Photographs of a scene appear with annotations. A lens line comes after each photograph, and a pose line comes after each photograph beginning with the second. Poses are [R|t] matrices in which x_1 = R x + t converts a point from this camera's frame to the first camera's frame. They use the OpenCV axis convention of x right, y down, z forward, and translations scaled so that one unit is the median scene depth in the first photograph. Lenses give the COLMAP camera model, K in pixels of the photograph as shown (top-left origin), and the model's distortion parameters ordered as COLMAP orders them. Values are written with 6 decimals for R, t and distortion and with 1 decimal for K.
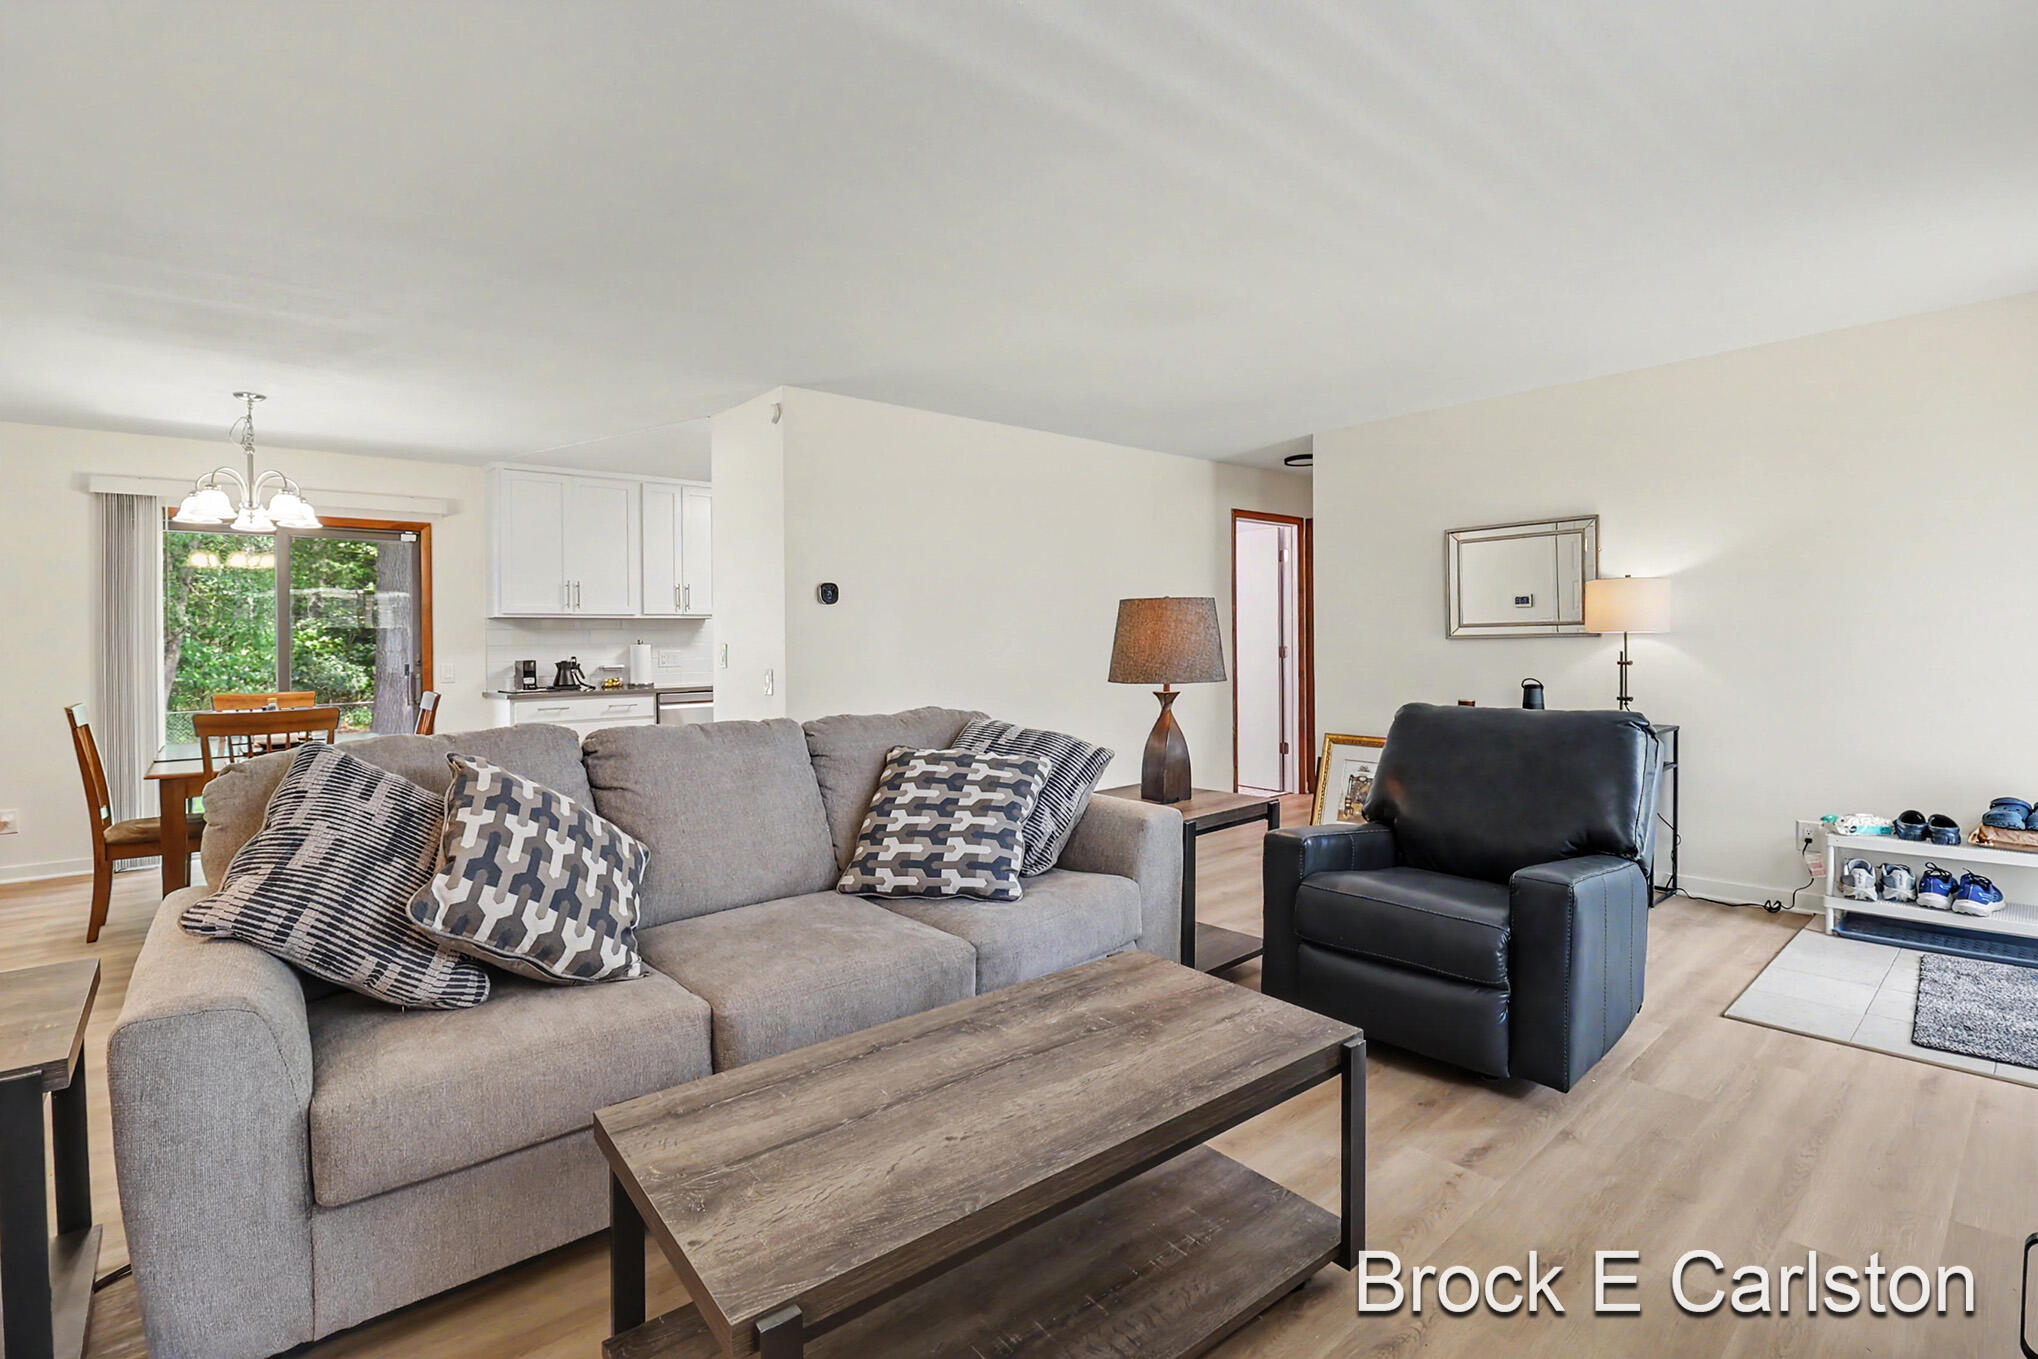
lens RADIAL K [[940.7, 0, 1013.4], [0, 940.7, 675.8], [0, 0, 1]] dist [-0.005415, -0.001875]
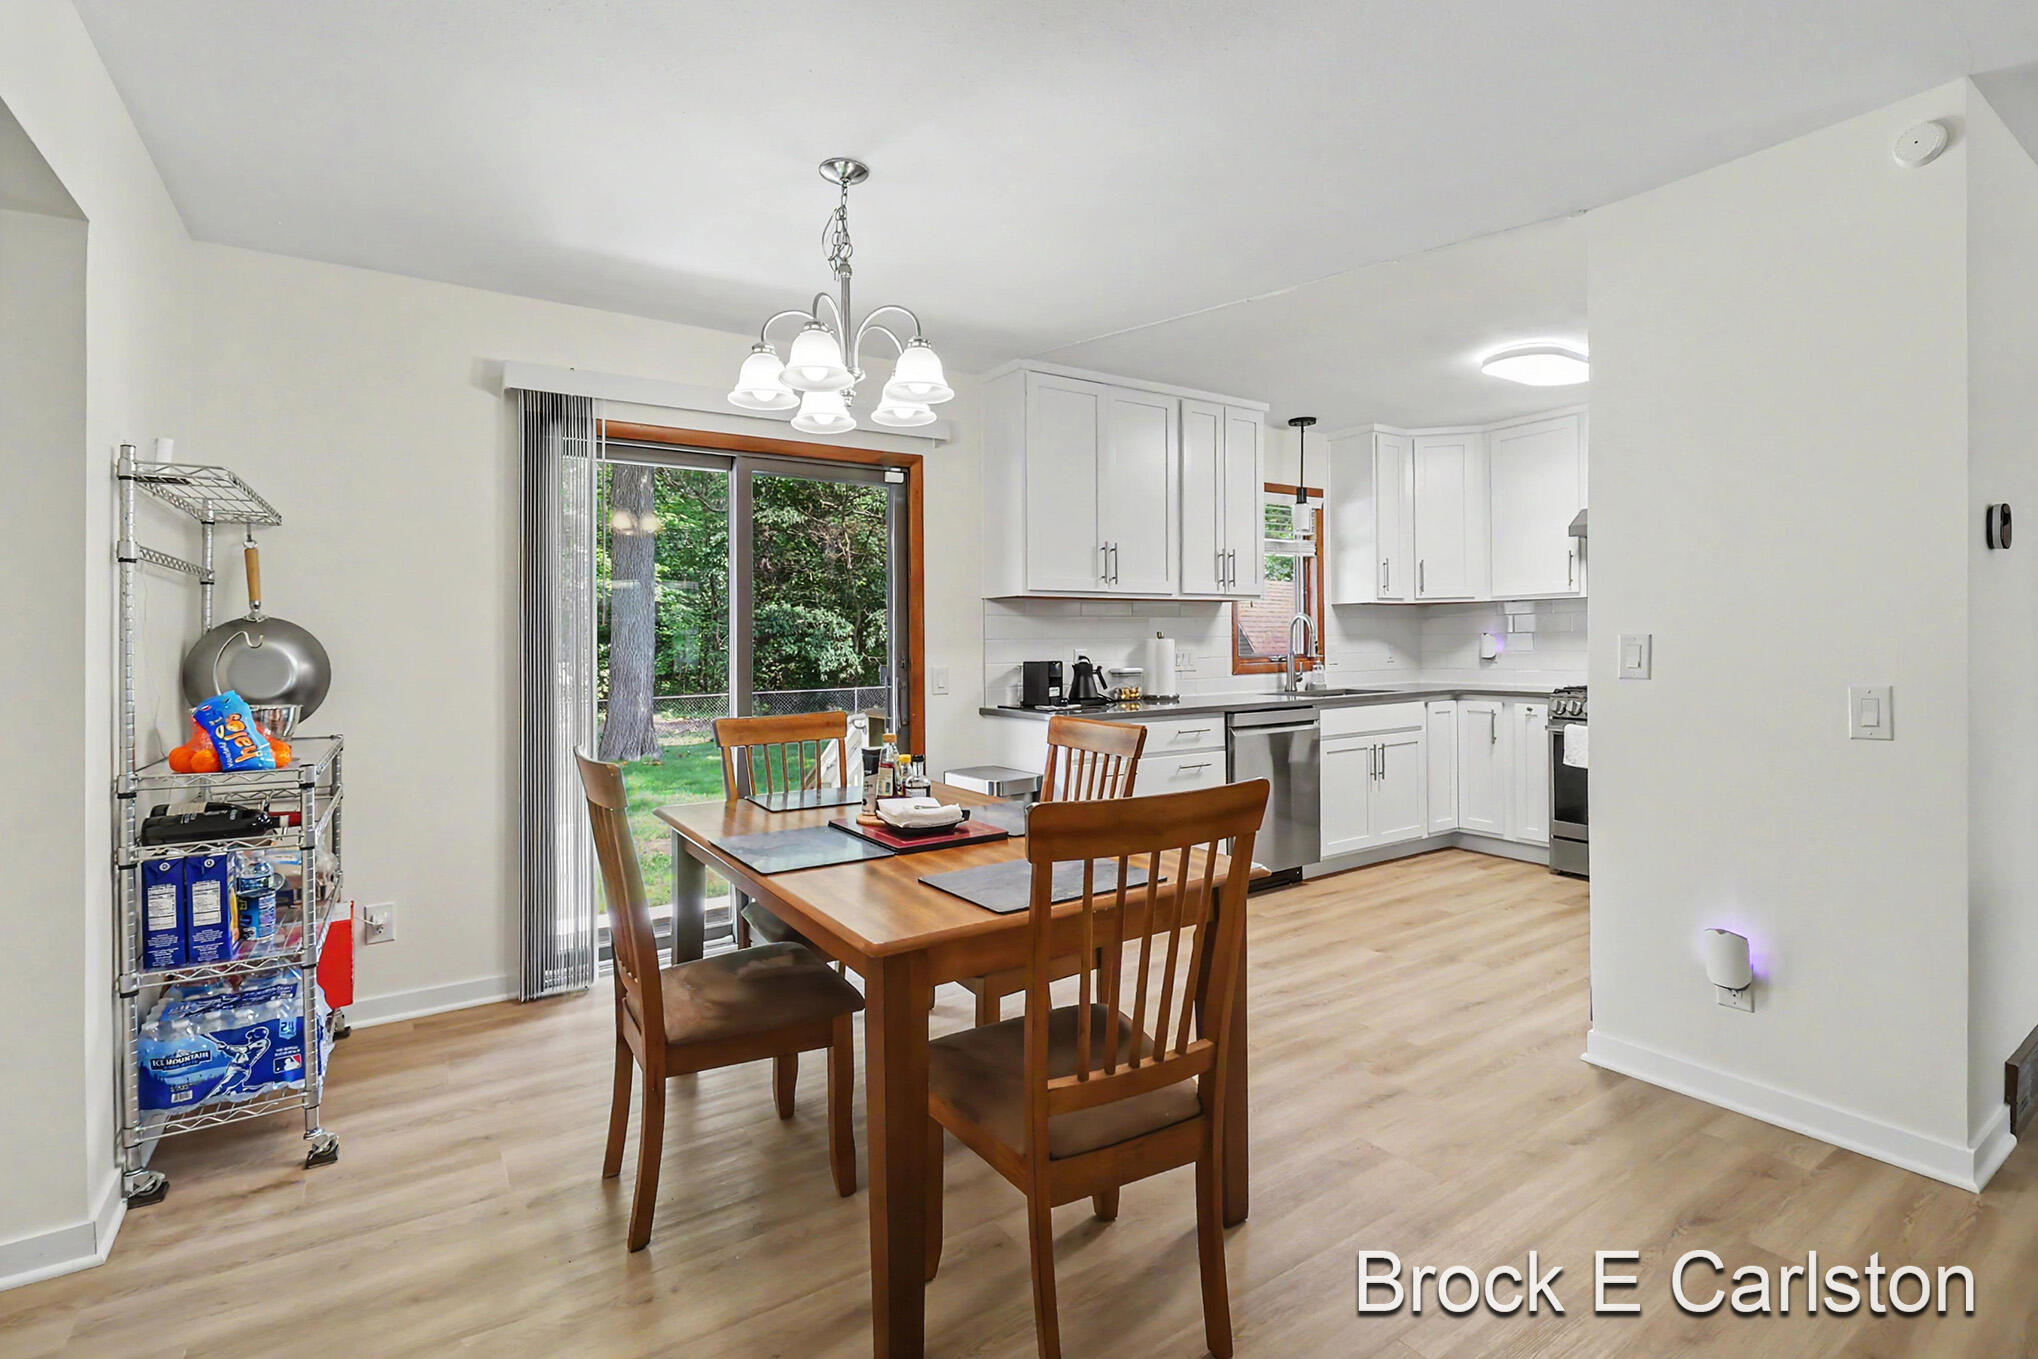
lens RADIAL K [[940.7, 0, 1024.5], [0, 940.7, 660.9], [0, 0, 1]] dist [-0.005415, -0.001875]
pose [[0.992085, 0.006411, -0.125402, -0.443421], [-0.007924, 0.999902, -0.011575, -0.008882], [0.125316, 0.012477, 0.992038, 0.332828]]
